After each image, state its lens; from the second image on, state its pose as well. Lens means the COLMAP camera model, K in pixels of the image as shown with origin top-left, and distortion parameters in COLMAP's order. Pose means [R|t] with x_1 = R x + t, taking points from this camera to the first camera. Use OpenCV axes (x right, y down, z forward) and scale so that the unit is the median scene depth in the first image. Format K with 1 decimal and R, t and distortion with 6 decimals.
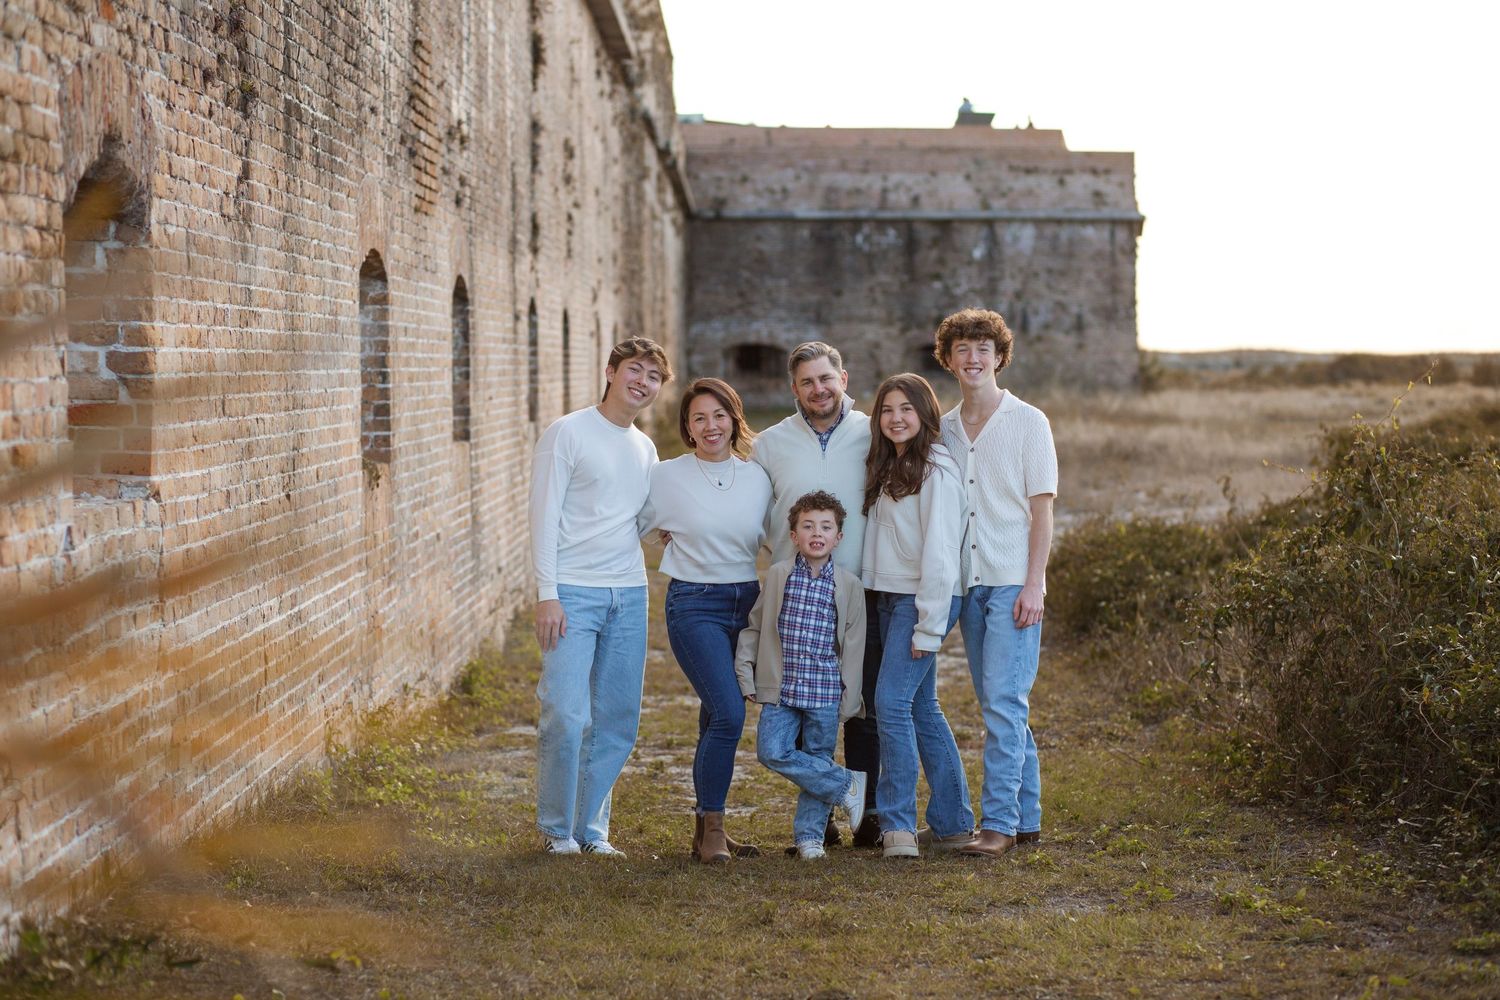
lens RADIAL K [[3685.1, 0, 750.0], [0, 3685.1, 500.0], [0, 0, 1]] dist [-0.051935, -0.685415]
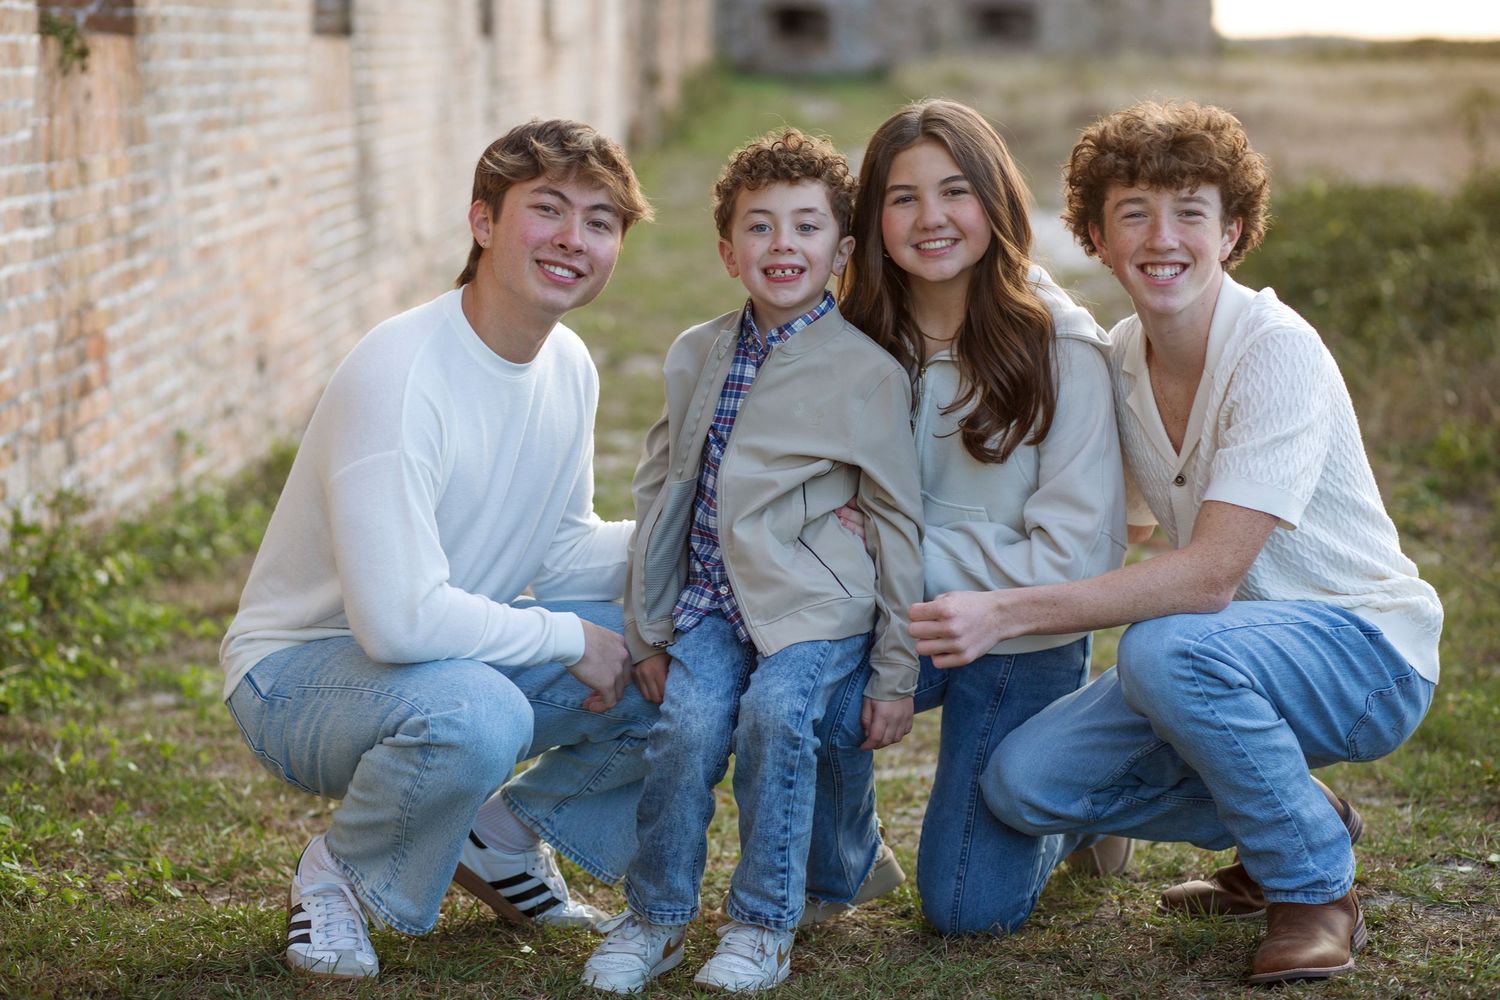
lens RADIAL K [[3710.3, 0, 750.0], [0, 3710.3, 500.0], [0, 0, 1]] dist [-0.073621, -0.370320]
pose [[0.999927, 0.005146, -0.010955, 0.001251], [-0.004202, 0.996410, 0.084554, 0.008649], [0.011351, -0.084501, 0.996359, 0.316621]]
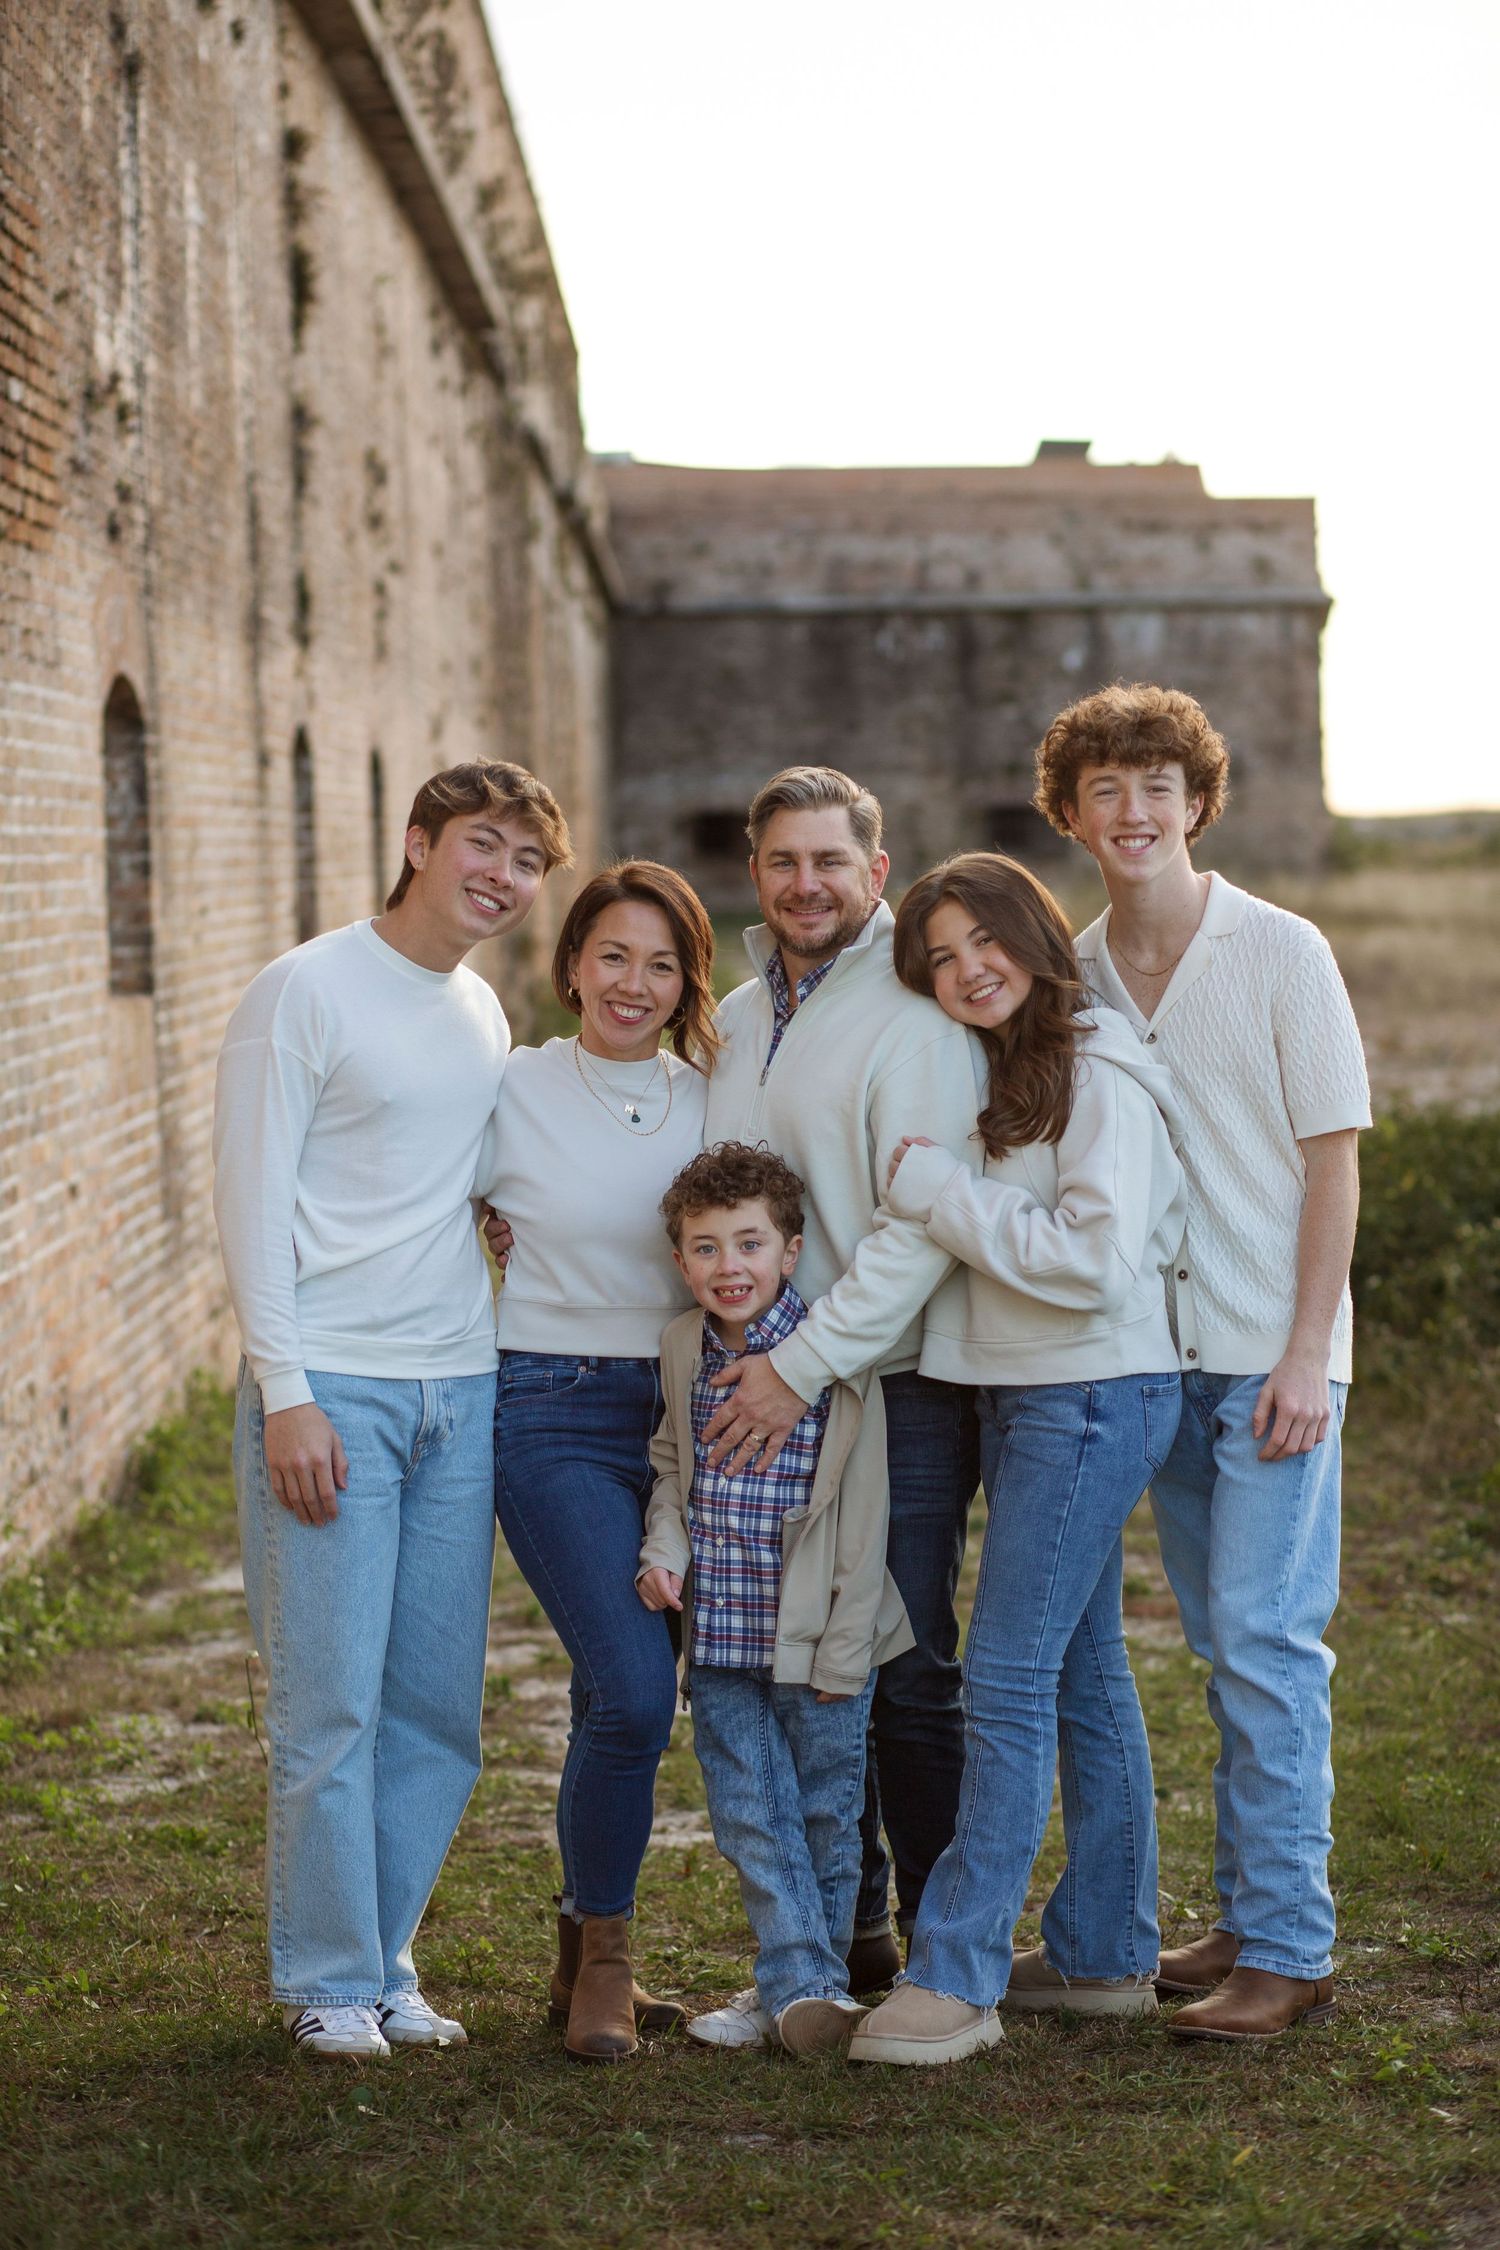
lens RADIAL K [[5527.6, 0, 750.0], [0, 5527.6, 1125.0], [0, 0, 1]] dist [-0.051935, -0.685415]
pose [[0.999777, -0.020726, 0.003967, 0.004197], [0.020669, 0.999691, 0.013832, -0.006166], [-0.004252, -0.013747, 0.999896, 0.202092]]
